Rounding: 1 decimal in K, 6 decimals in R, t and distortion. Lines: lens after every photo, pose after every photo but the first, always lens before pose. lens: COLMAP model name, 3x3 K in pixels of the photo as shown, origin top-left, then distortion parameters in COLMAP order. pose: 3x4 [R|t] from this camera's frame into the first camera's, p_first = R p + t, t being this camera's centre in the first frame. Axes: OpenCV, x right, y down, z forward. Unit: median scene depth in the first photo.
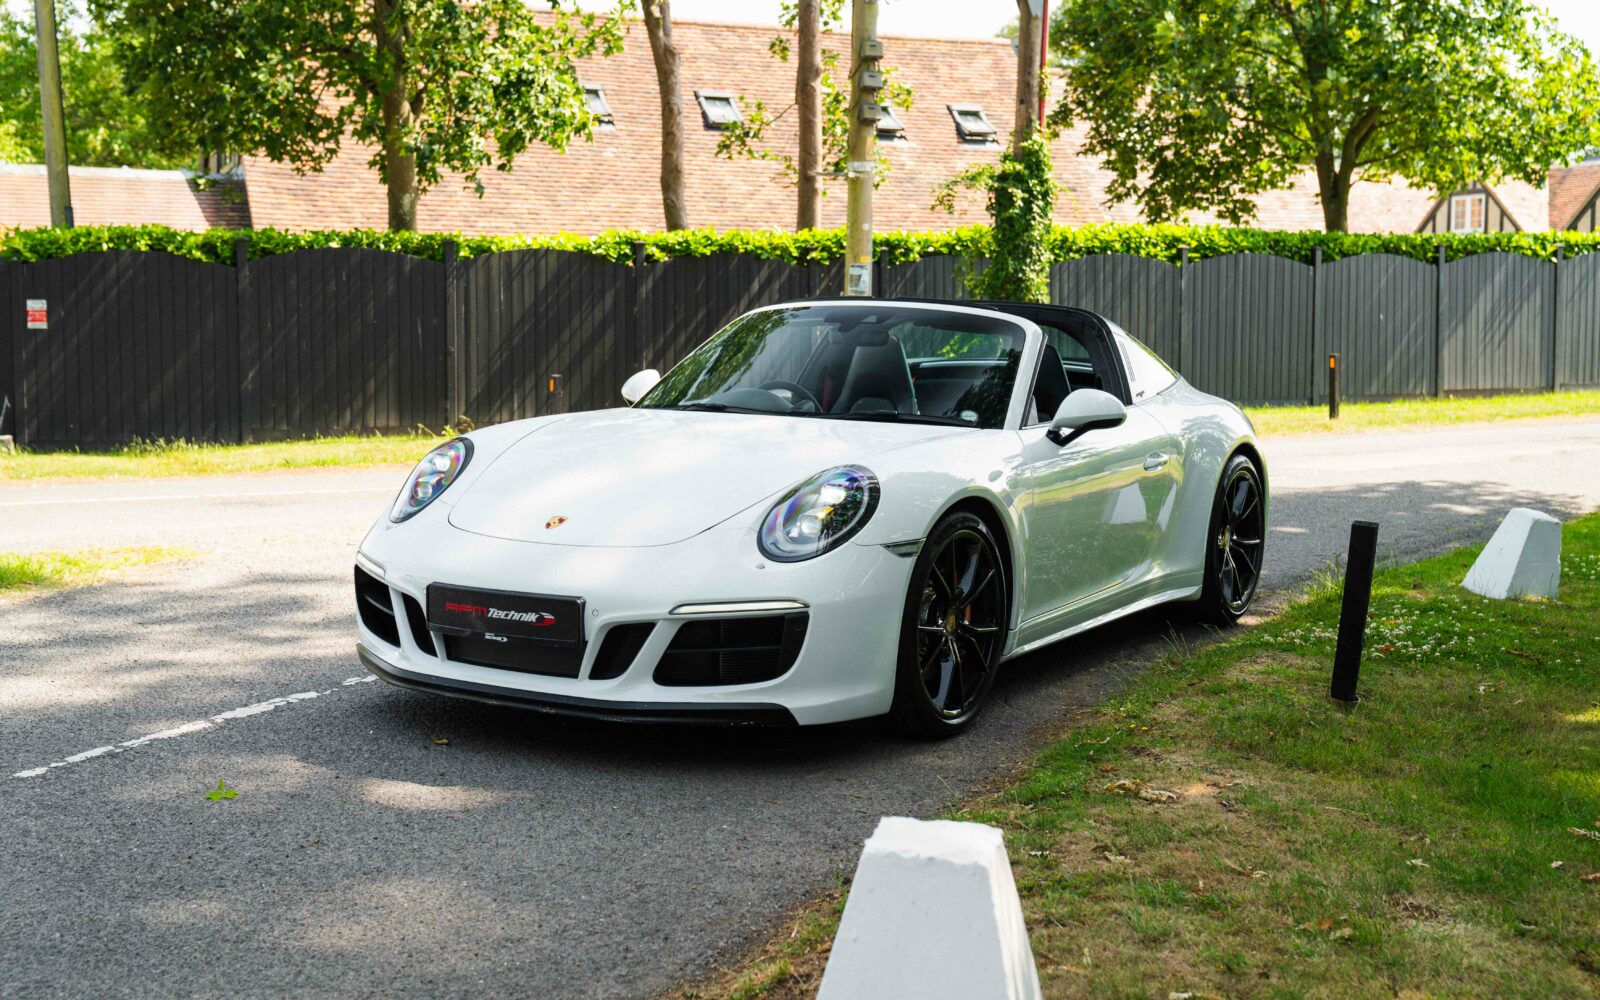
lens RADIAL K [[1944.4, 0, 797.3], [0, 1944.4, 497.5], [0, 0, 1]] dist [0.012838, 0.000000]
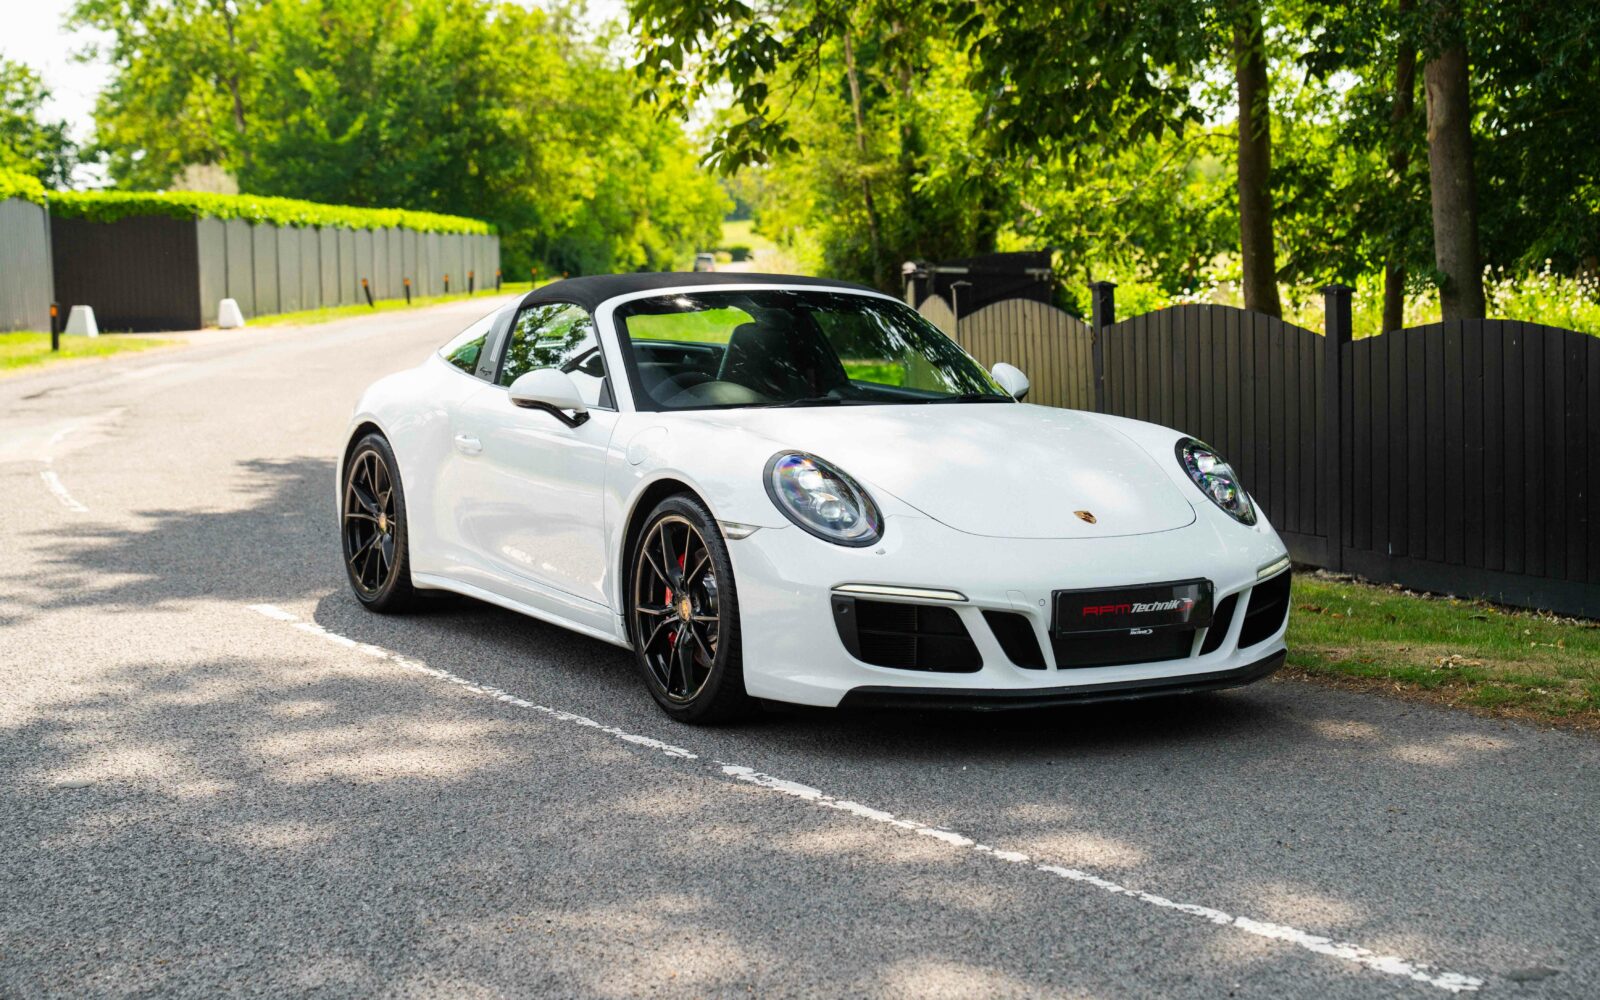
lens RADIAL K [[2414.8, 0, 799.5], [0, 2414.8, 497.7], [0, 0, 1]] dist [0.052490, 0.000000]
pose [[0.490646, -0.096422, 0.866008, -0.366188], [0.088991, 0.994207, 0.060277, -0.024512], [-0.866803, 0.047492, 0.496384, 0.146113]]
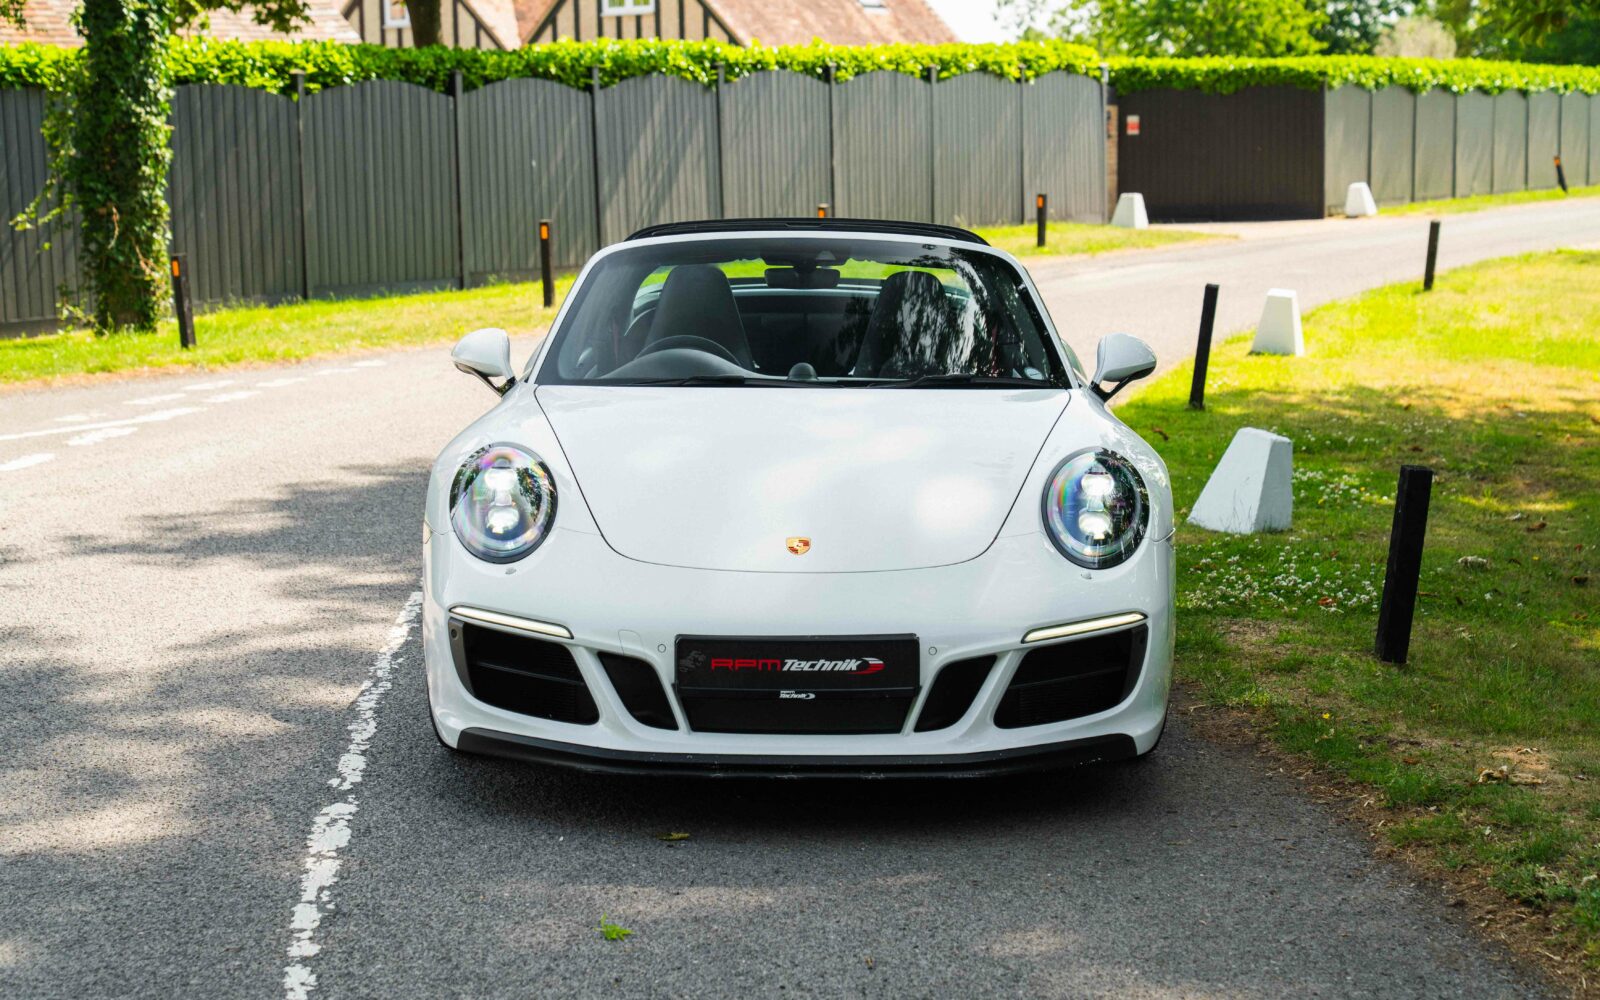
lens RADIAL K [[2877.6, 0, 801.7], [0, 2877.6, 502.5], [0, 0, 1]] dist [0.004693, 0.000000]
pose [[0.859604, -0.080298, 0.504612, -0.207407], [0.060857, 0.996634, 0.054922, -0.020212], [-0.507324, -0.016502, 0.861597, -0.007579]]
